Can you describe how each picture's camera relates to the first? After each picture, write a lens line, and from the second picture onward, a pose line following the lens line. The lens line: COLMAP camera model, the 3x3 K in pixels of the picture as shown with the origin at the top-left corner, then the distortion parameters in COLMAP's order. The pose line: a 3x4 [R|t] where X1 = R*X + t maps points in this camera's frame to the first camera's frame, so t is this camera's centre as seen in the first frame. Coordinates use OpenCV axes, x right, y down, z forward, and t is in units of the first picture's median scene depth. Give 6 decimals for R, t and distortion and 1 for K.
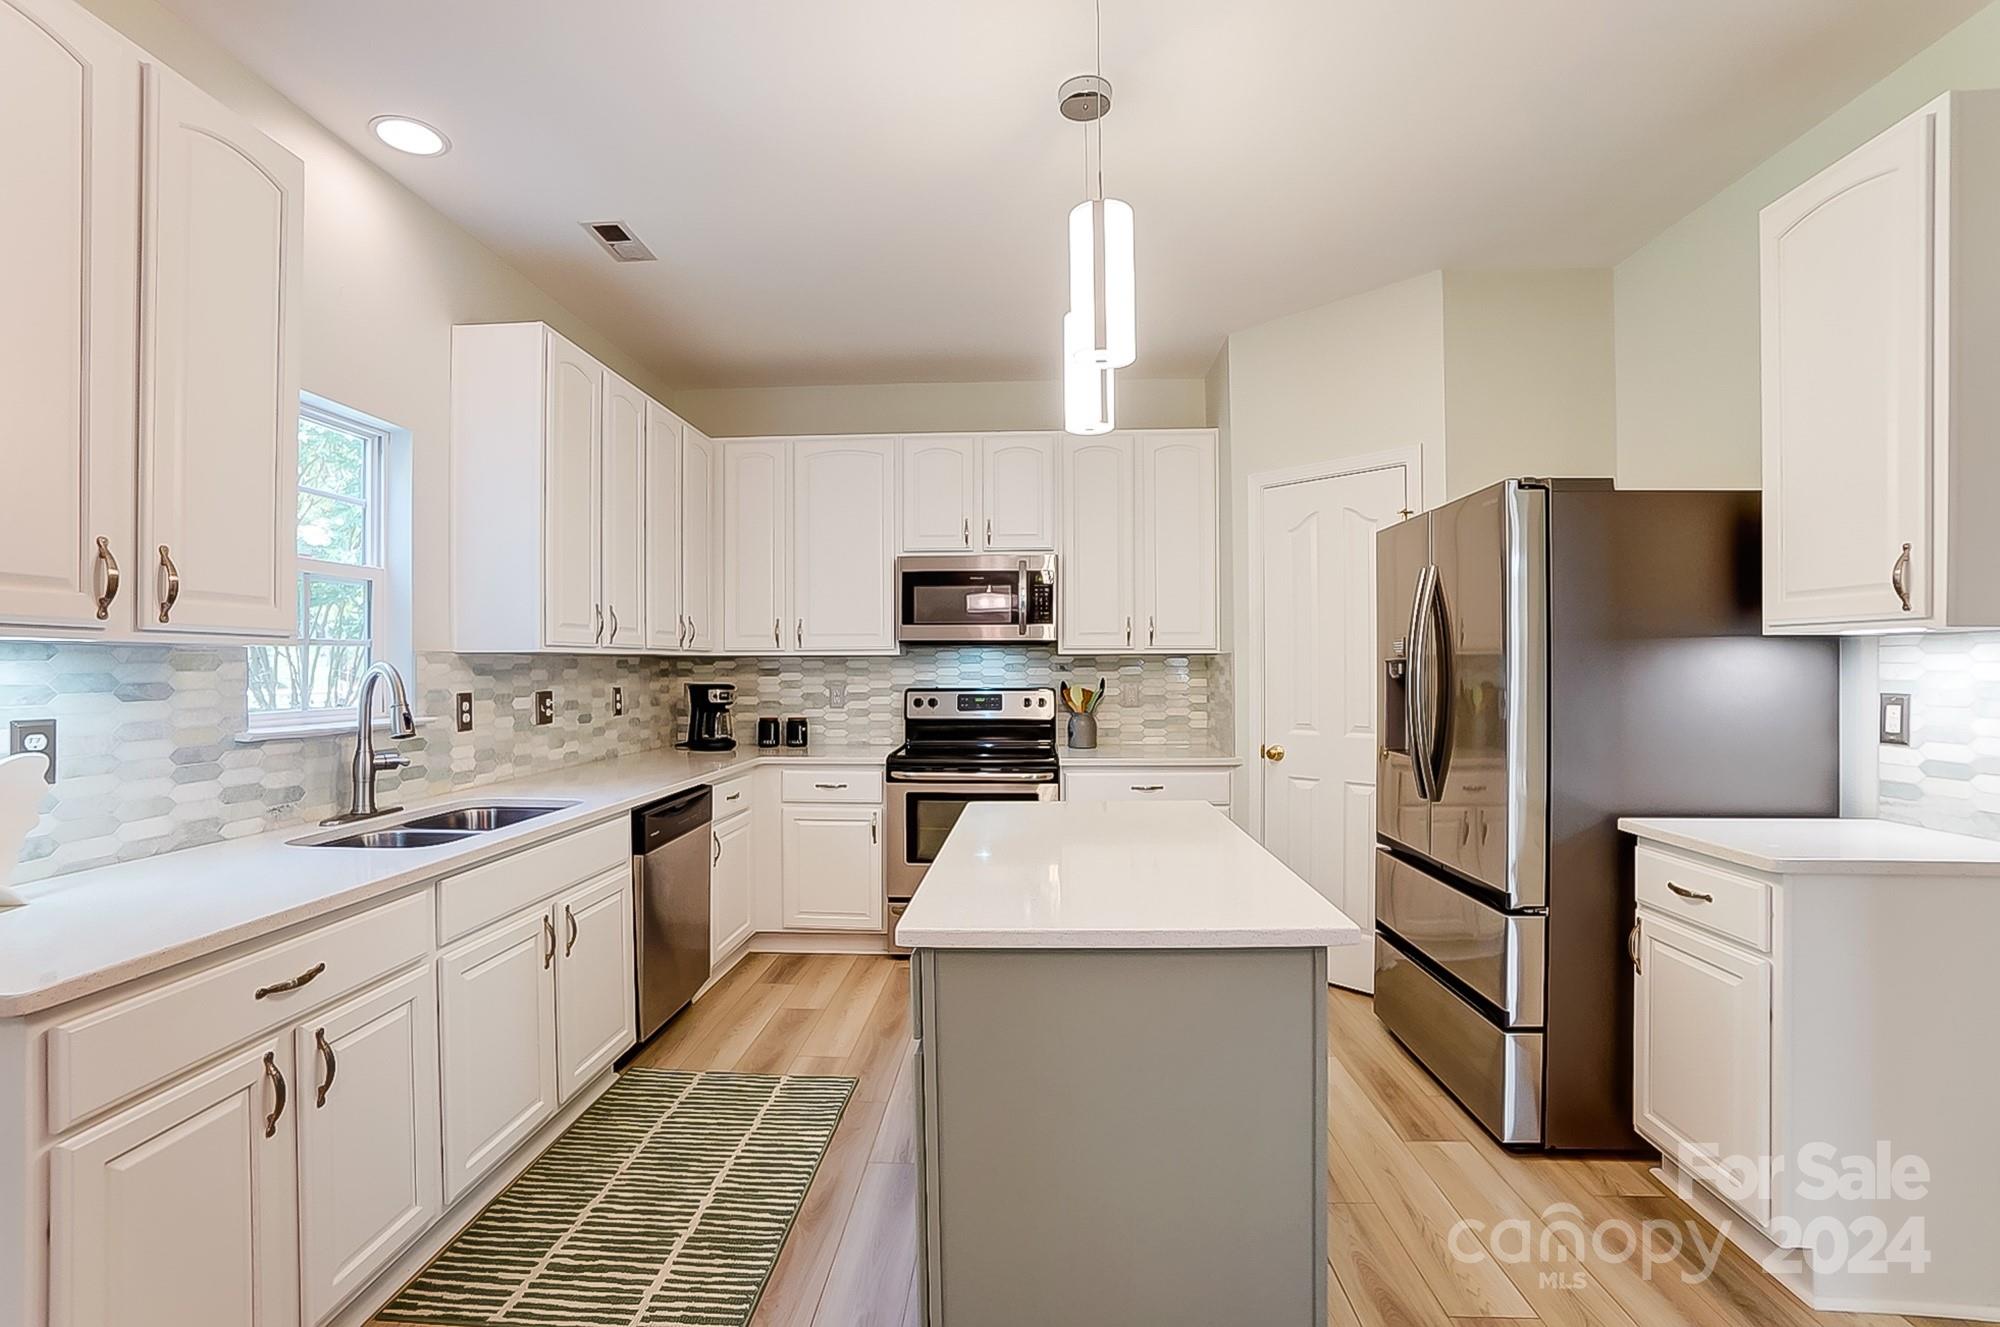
lens RADIAL K [[899.8, 0, 982.1], [0, 899.8, 661.5], [0, 0, 1]] dist [-0.032131, 0.000269]
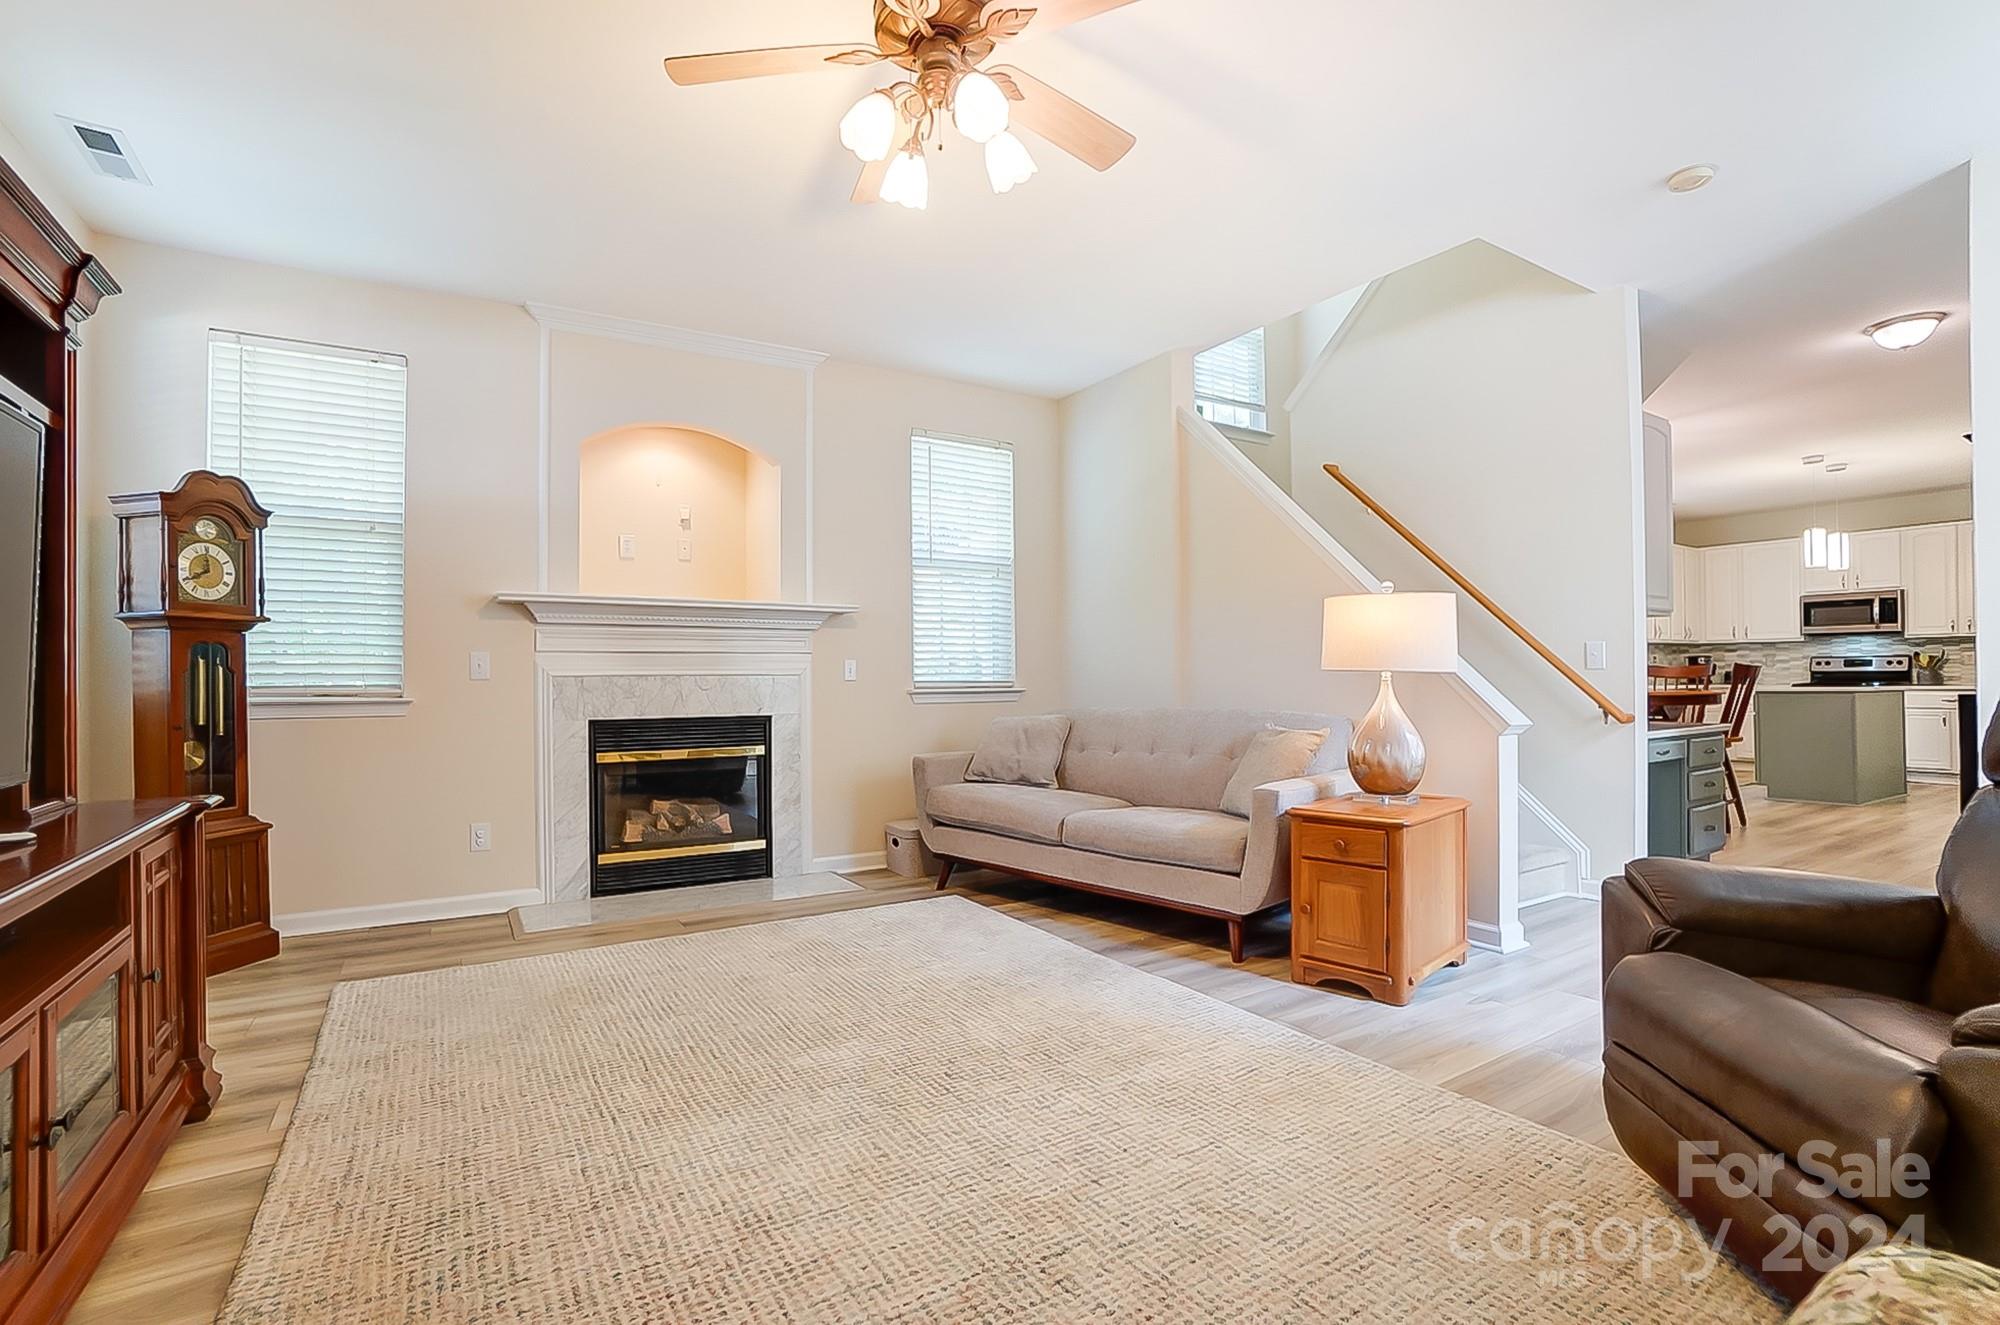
lens RADIAL K [[915.4, 0, 979.9], [0, 915.4, 666.9], [0, 0, 1]] dist [-0.060076, 0.021857]
pose [[0.571336, -0.007812, -0.820679, 0.530640], [0.006528, 0.999966, -0.004974, 0.055119], [0.820690, -0.002516, 0.571368, -1.878530]]
